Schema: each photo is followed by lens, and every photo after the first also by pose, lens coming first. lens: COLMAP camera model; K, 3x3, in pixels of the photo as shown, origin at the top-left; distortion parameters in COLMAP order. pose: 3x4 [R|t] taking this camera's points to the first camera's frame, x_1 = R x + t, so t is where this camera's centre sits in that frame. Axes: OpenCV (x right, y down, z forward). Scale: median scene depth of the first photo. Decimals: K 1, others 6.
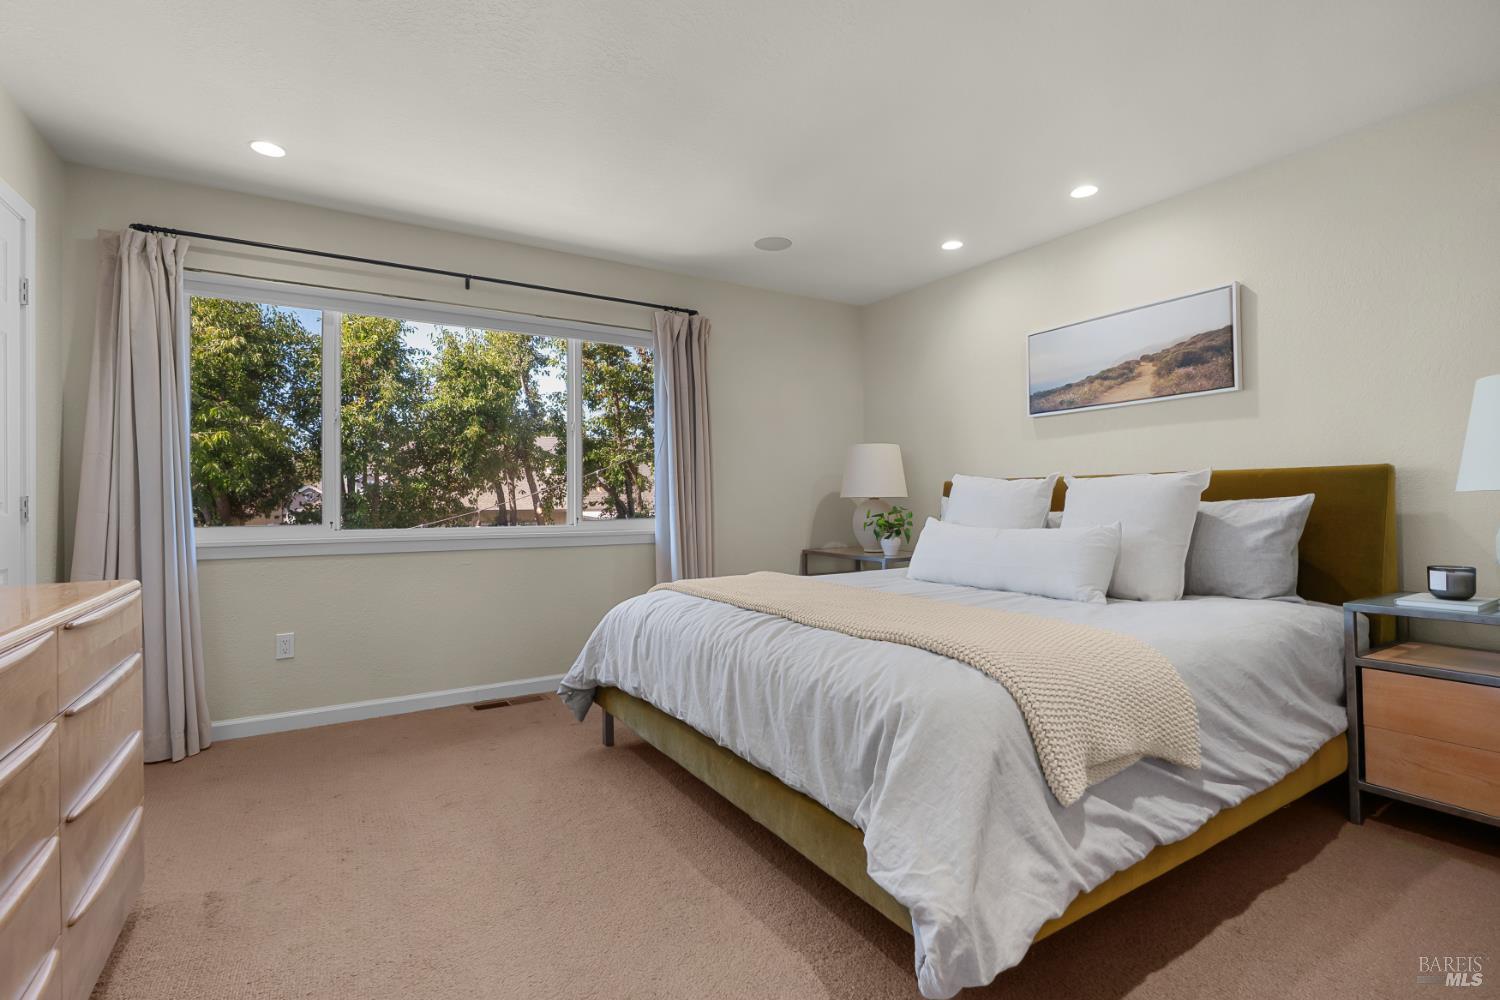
lens RADIAL K [[690.5, 0, 736.2], [0, 690.5, 500.3], [0, 0, 1]] dist [-0.004809, 0.000368]
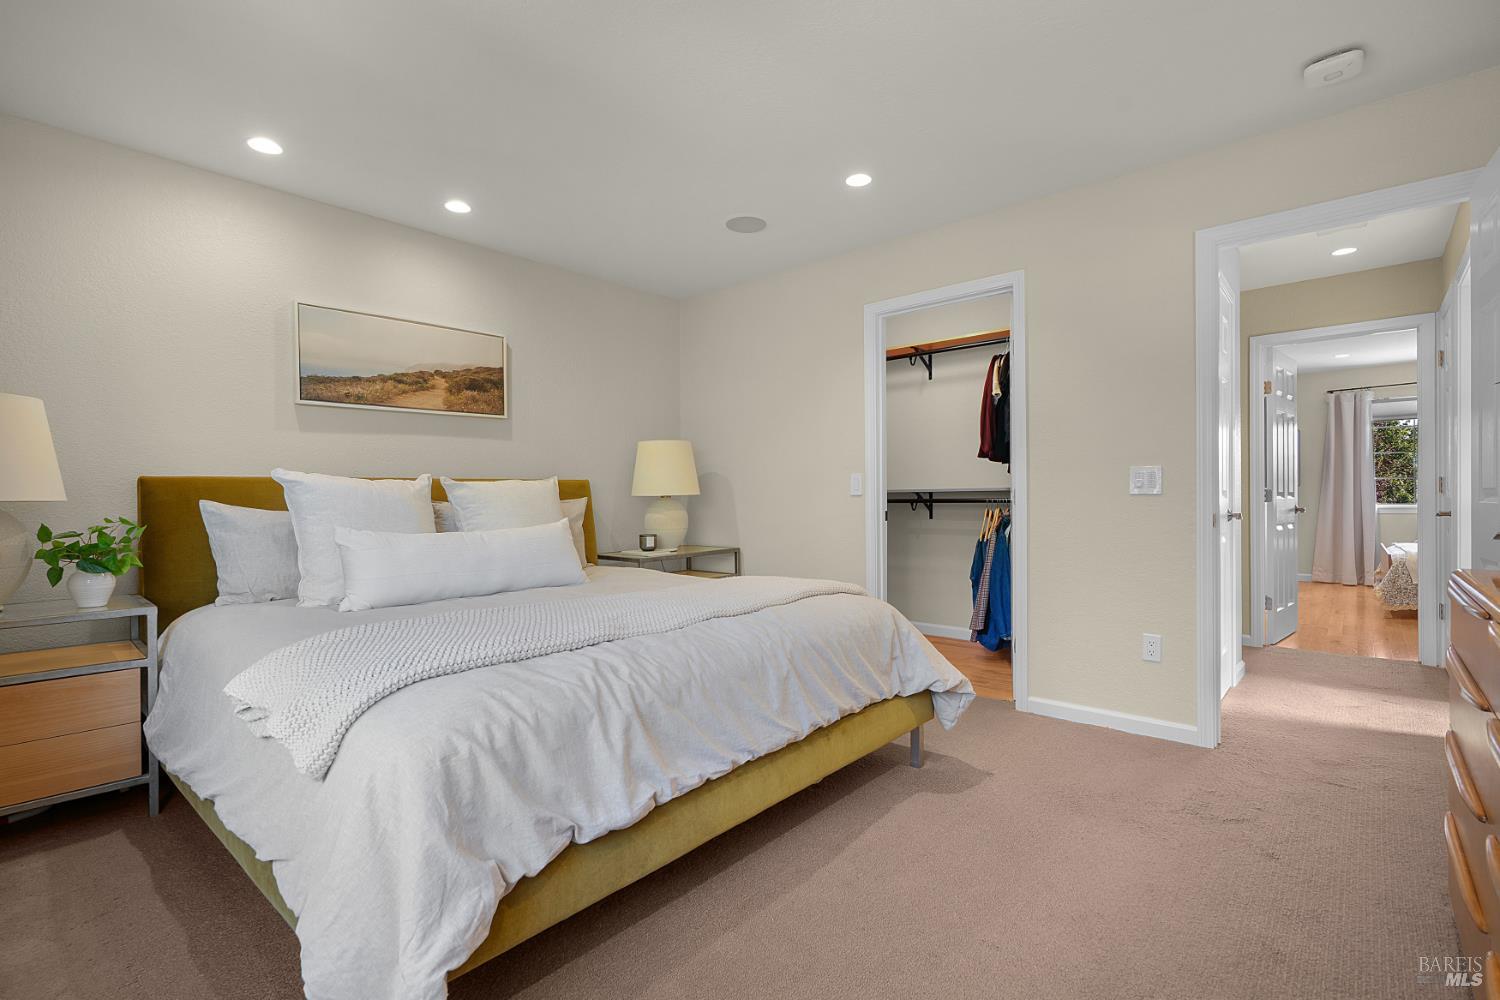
lens RADIAL K [[690.5, 0, 734.2], [0, 690.5, 497.6], [0, 0, 1]] dist [-0.004809, 0.000368]
pose [[-0.290212, 0.009725, 0.956913, -0.610020], [0.013839, 0.999886, -0.005965, 0.005049], [-0.956862, 0.011512, -0.290313, 0.895345]]
